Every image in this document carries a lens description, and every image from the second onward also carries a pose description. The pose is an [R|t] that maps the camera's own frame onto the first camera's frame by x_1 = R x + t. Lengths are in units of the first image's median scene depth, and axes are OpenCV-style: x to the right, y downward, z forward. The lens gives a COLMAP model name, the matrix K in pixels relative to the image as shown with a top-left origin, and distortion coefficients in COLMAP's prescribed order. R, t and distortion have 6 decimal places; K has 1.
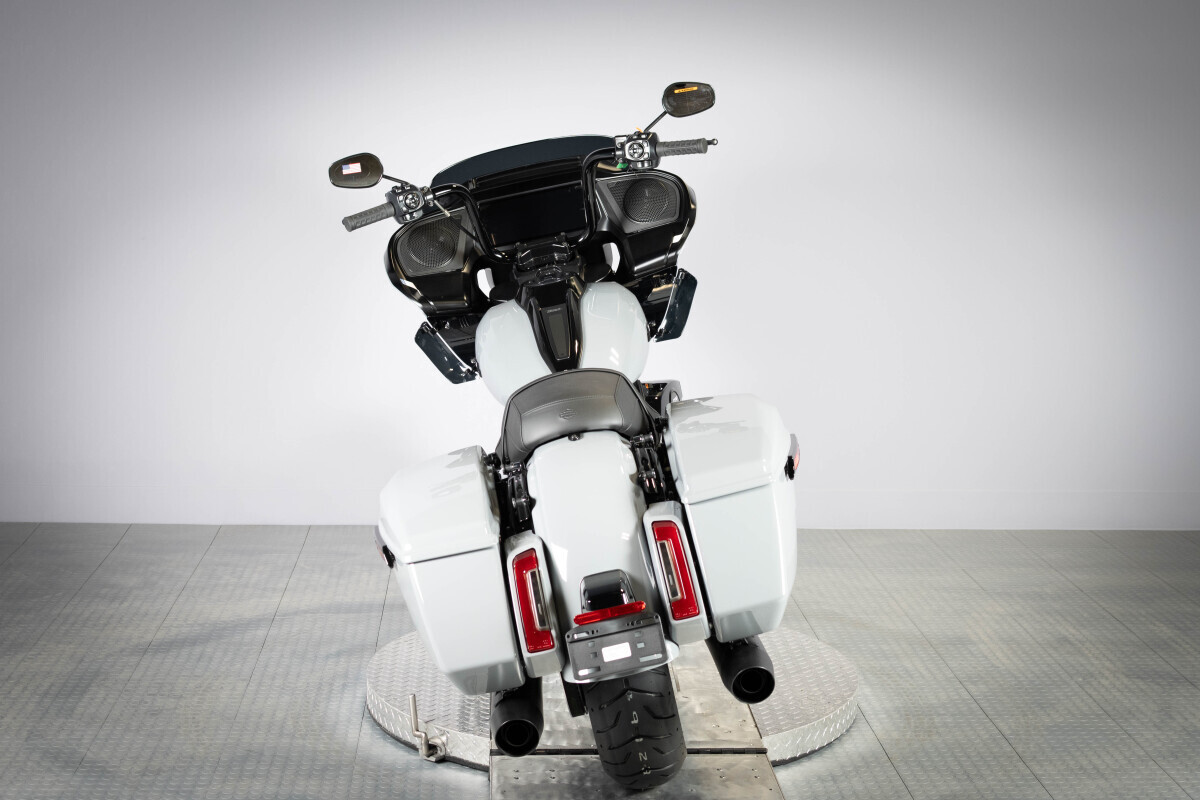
lens RADIAL K [[1852.6, 0, 577.2], [0, 1852.6, 429.4], [0, 0, 1]] dist [-0.015773, 0.000000]
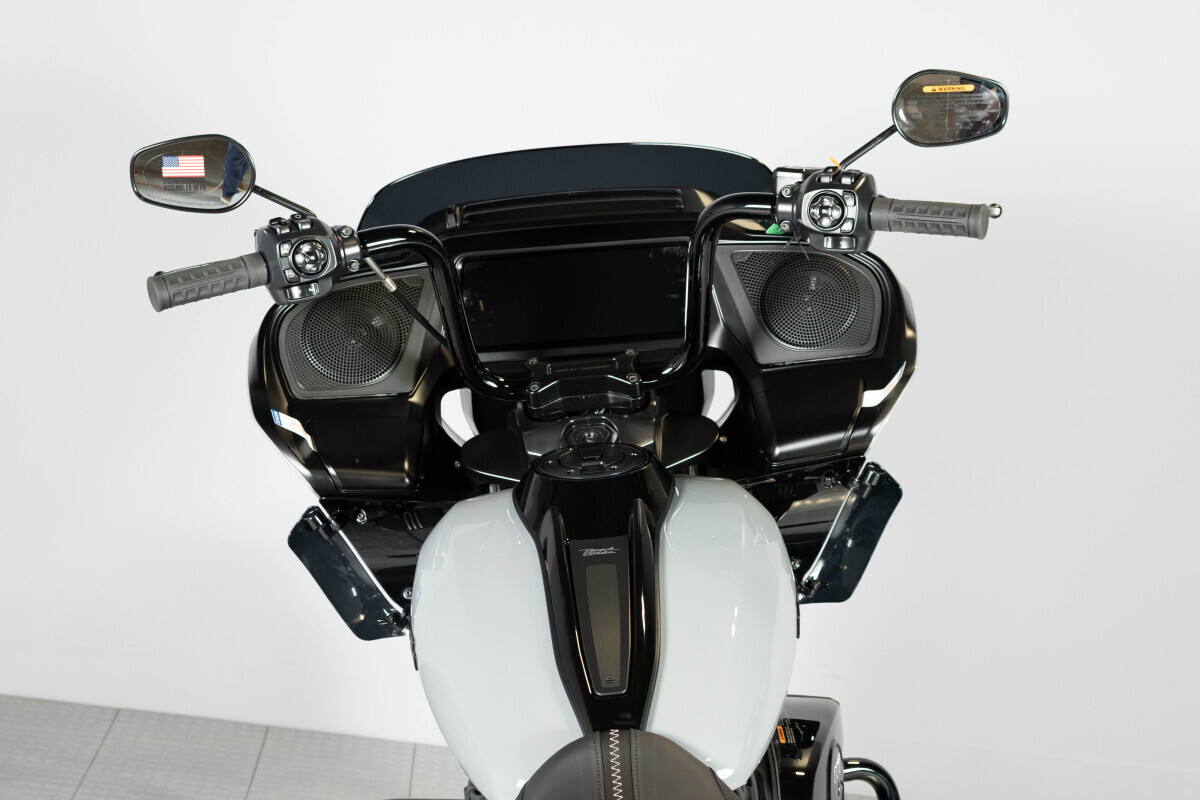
lens RADIAL K [[1852.6, 0, 609.6], [0, 1852.6, 409.6], [0, 0, 1]] dist [-0.015773, 0.000000]
pose [[0.991244, 0.126639, 0.037375, -0.029225], [-0.127426, 0.991657, 0.019460, -0.101229], [-0.034599, -0.024053, 0.999112, 0.535435]]
